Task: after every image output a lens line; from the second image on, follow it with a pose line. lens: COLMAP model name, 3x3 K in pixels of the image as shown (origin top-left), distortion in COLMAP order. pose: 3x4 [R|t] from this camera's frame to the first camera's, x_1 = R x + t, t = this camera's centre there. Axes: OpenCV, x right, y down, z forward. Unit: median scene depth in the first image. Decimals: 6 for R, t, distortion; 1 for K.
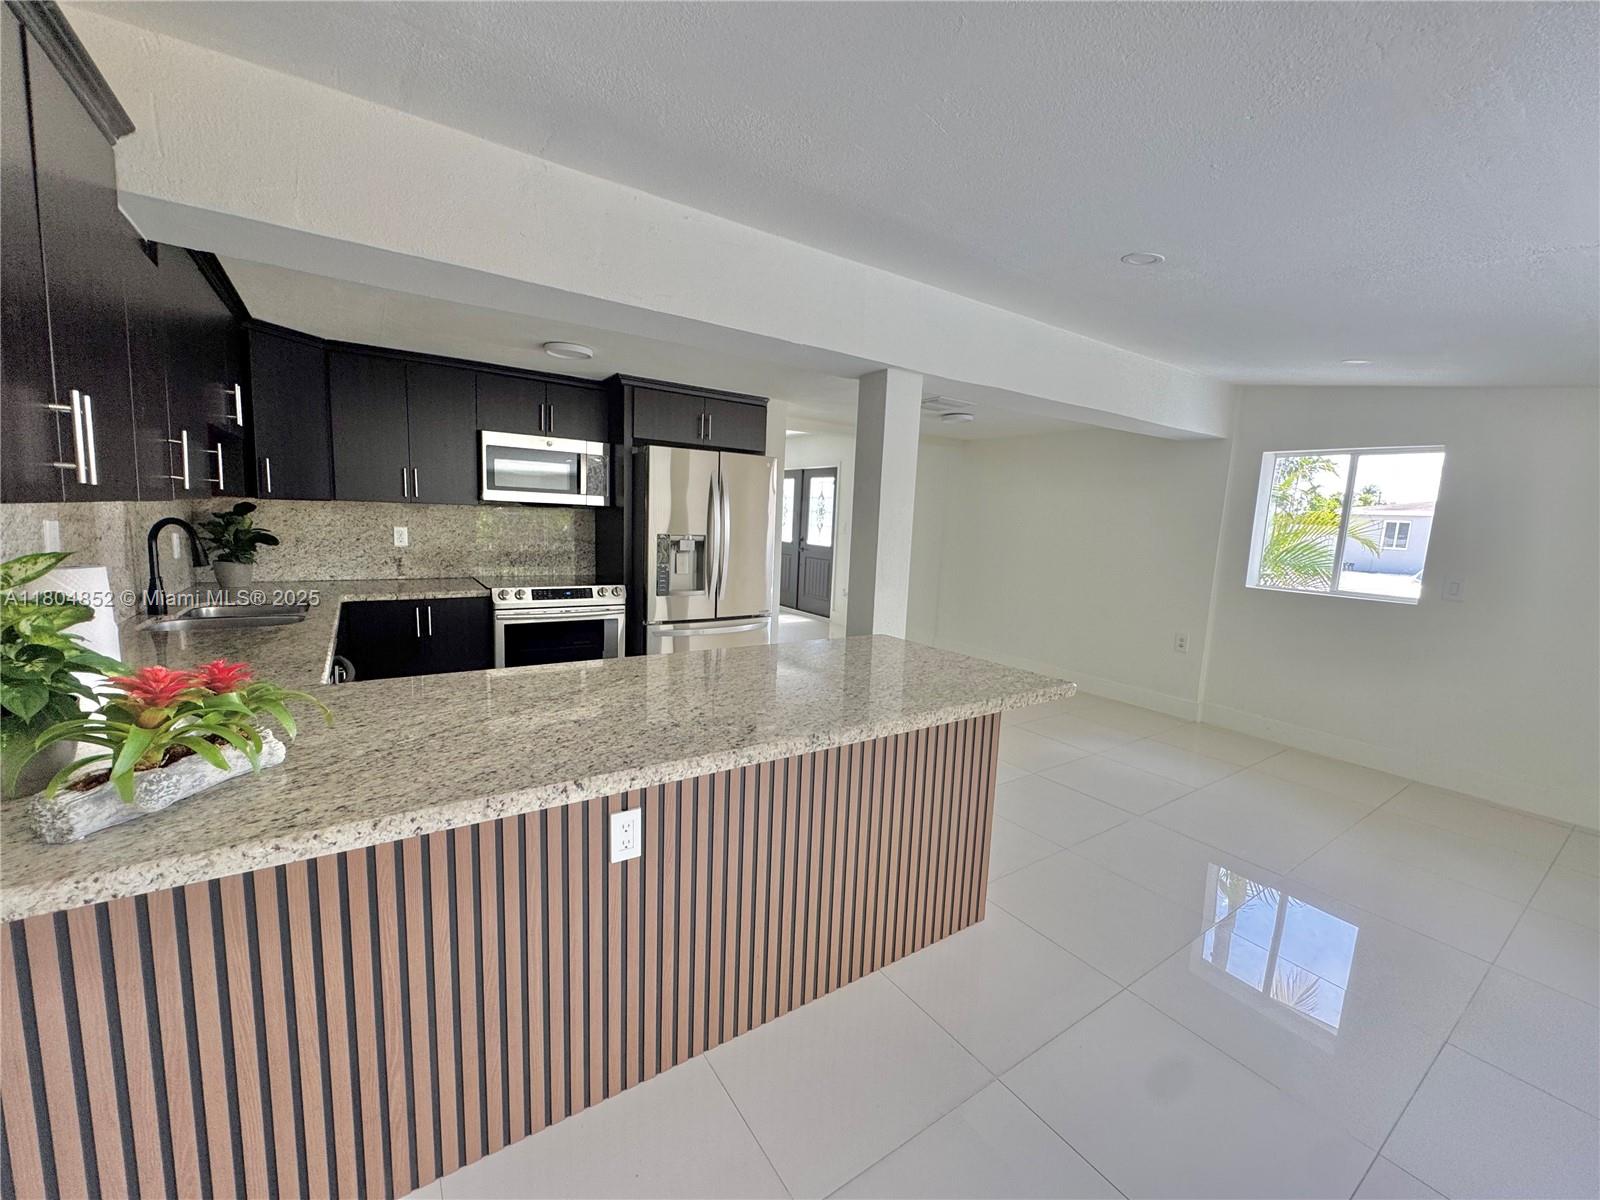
lens RADIAL K [[639.9, 0, 802.6], [0, 639.9, 593.5], [0, 0, 1]] dist [-0.001222, -0.000713]
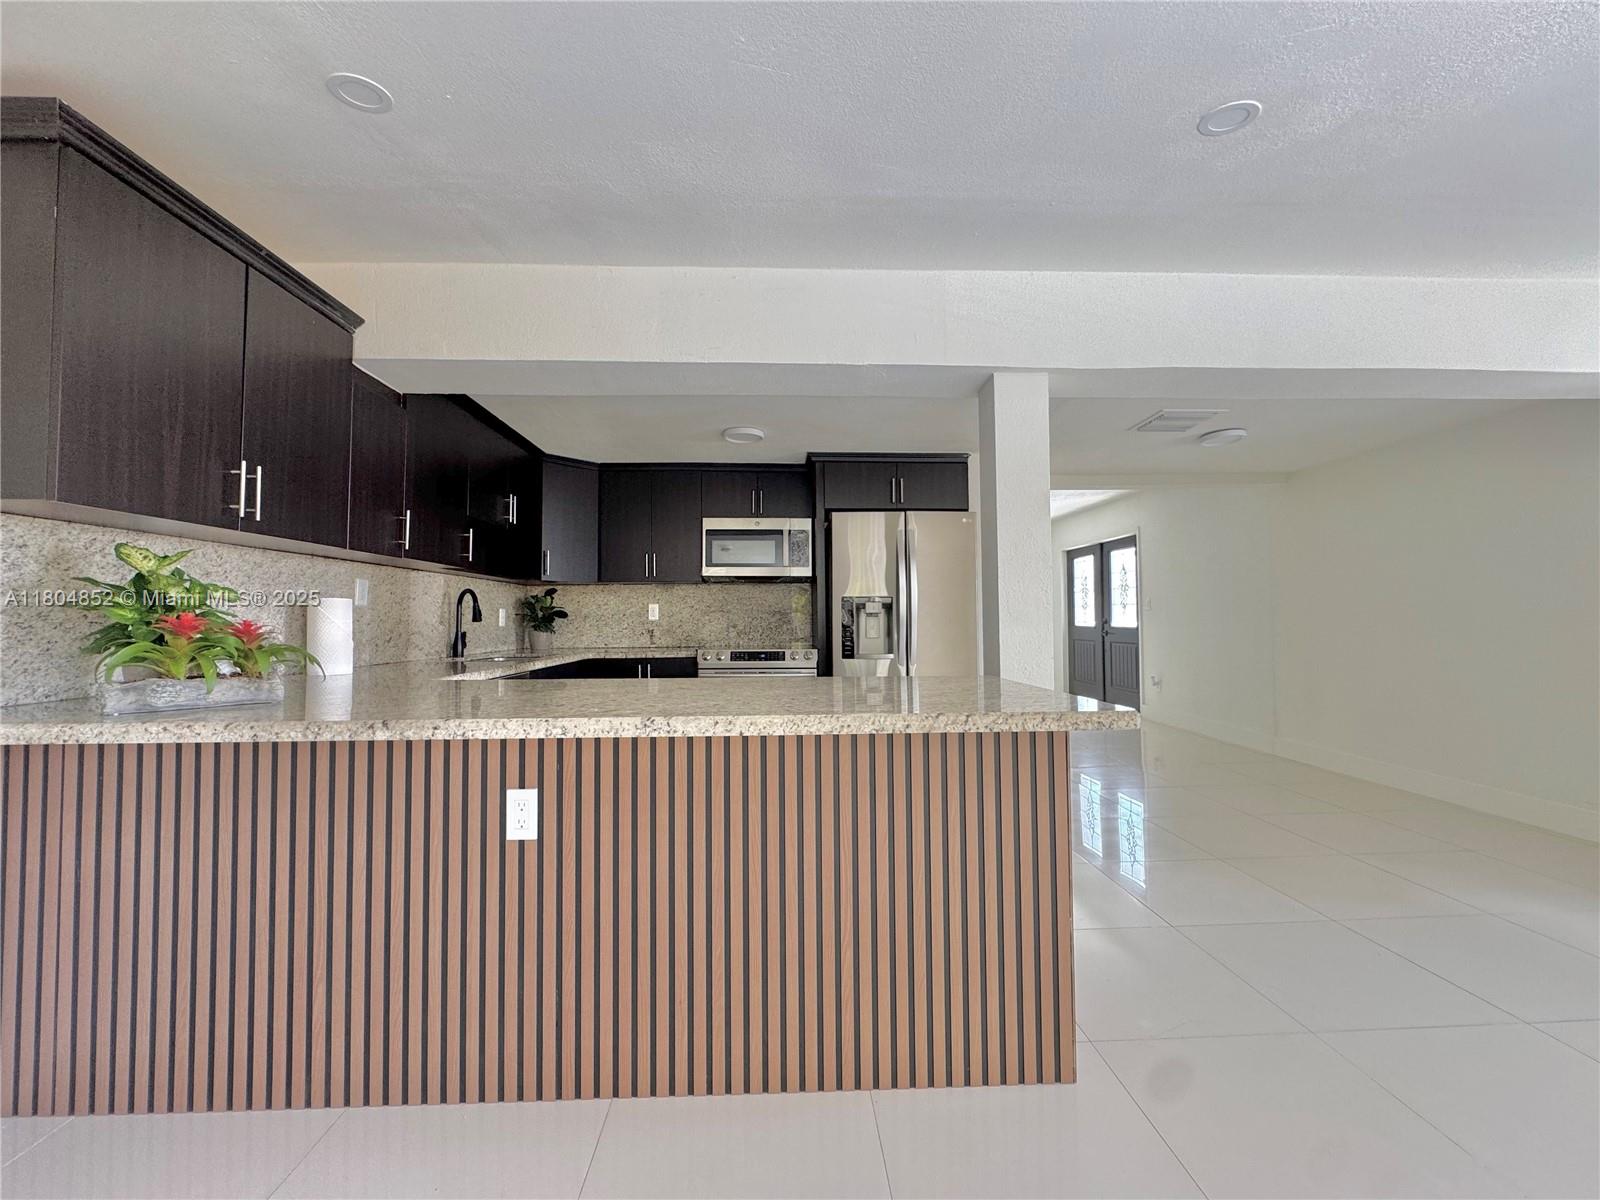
lens RADIAL K [[639.9, 0, 805.7], [0, 639.9, 594.8], [0, 0, 1]] dist [-0.001222, -0.000713]
pose [[0.848518, -0.068882, -0.524665, 0.278995], [-0.022118, 0.986009, -0.165220, 0.078868], [0.528705, 0.151797, 0.835122, 0.136889]]
